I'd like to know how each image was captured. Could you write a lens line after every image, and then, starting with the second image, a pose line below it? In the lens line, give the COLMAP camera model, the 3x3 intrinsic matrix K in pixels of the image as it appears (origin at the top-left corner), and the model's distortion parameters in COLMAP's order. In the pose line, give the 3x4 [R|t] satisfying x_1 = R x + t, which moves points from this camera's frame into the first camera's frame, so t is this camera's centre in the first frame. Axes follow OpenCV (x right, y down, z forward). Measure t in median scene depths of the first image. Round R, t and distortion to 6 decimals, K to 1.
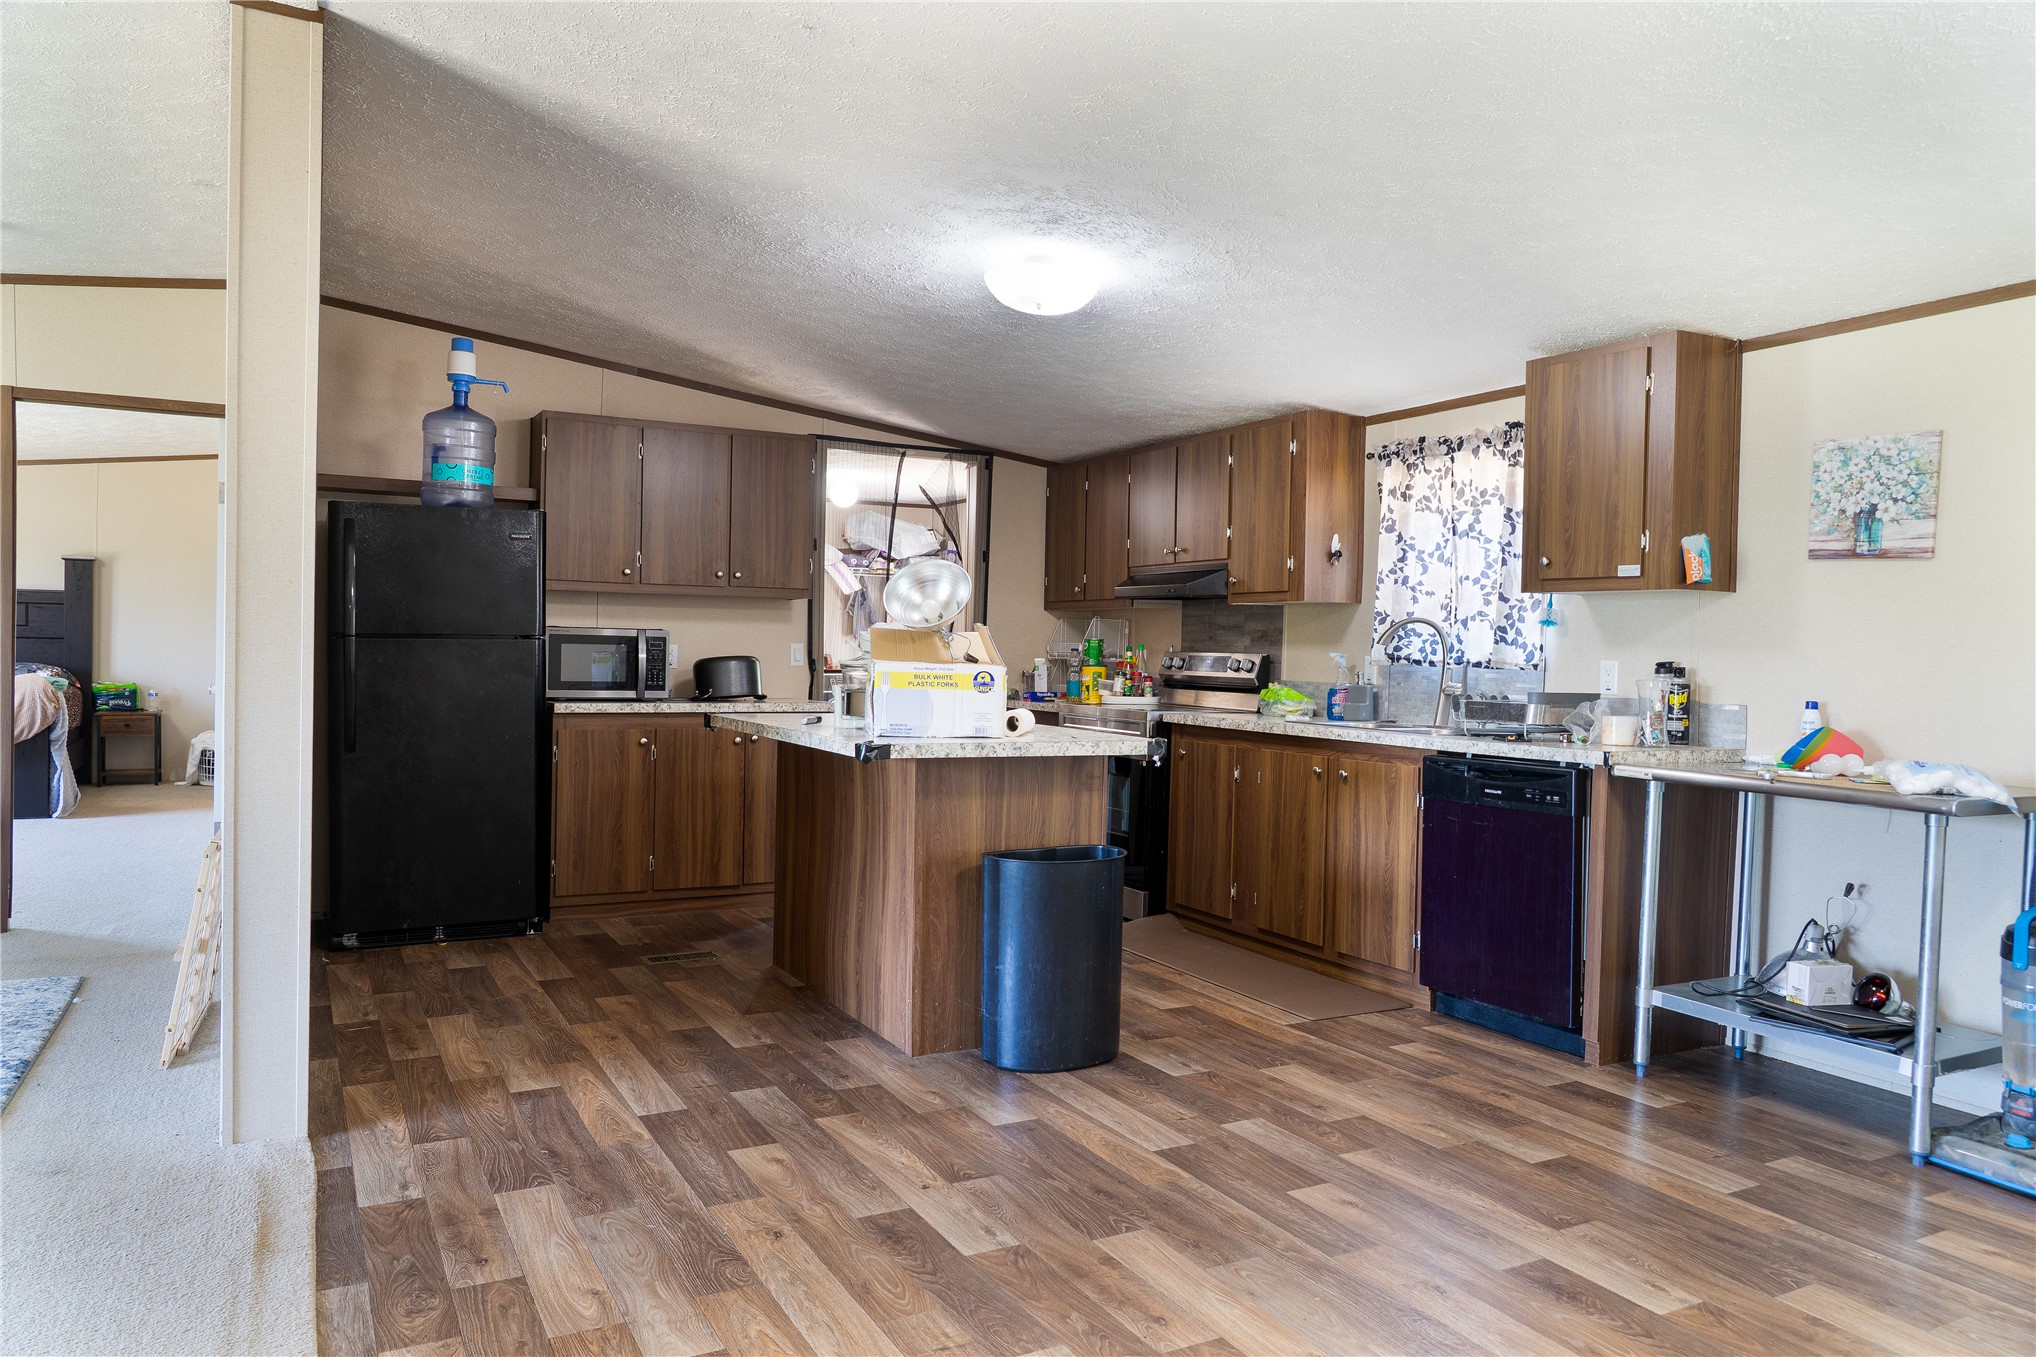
lens RADIAL K [[1380.4, 0, 1018.0], [0, 1380.4, 678.5], [0, 0, 1]] dist [0.002432, 0.001601]
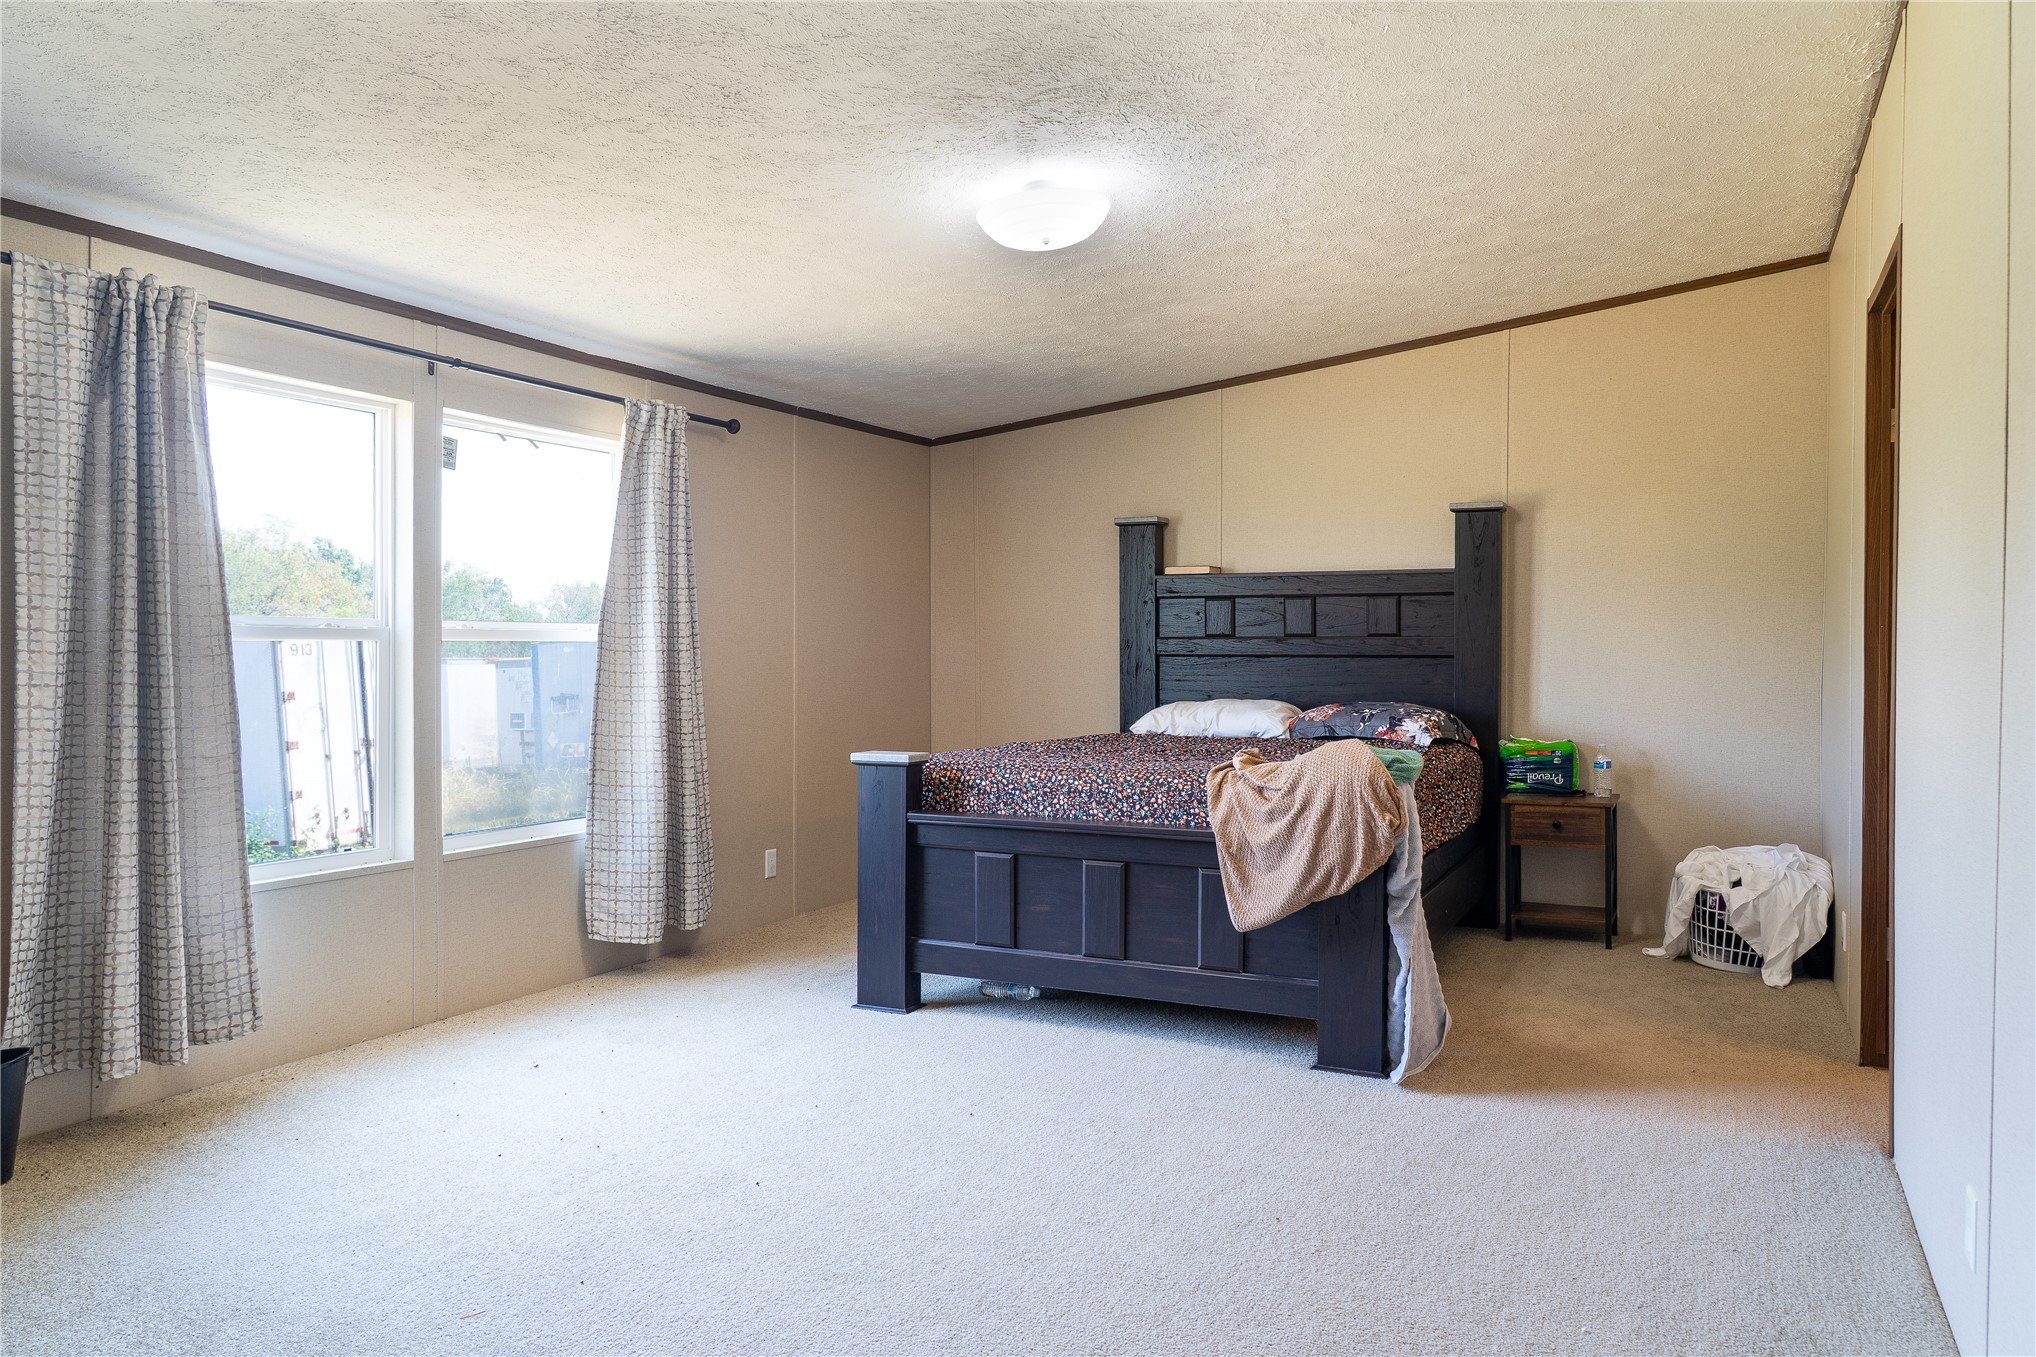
lens RADIAL K [[1384.1, 0, 1018.0], [0, 1384.1, 678.5], [0, 0, 1]] dist [-0.005694, -0.000923]
pose [[0.577730, 0.000585, -0.816228, -0.342338], [-0.008735, 0.999947, -0.005466, -0.016082], [0.816181, 0.010288, 0.577704, 0.541727]]
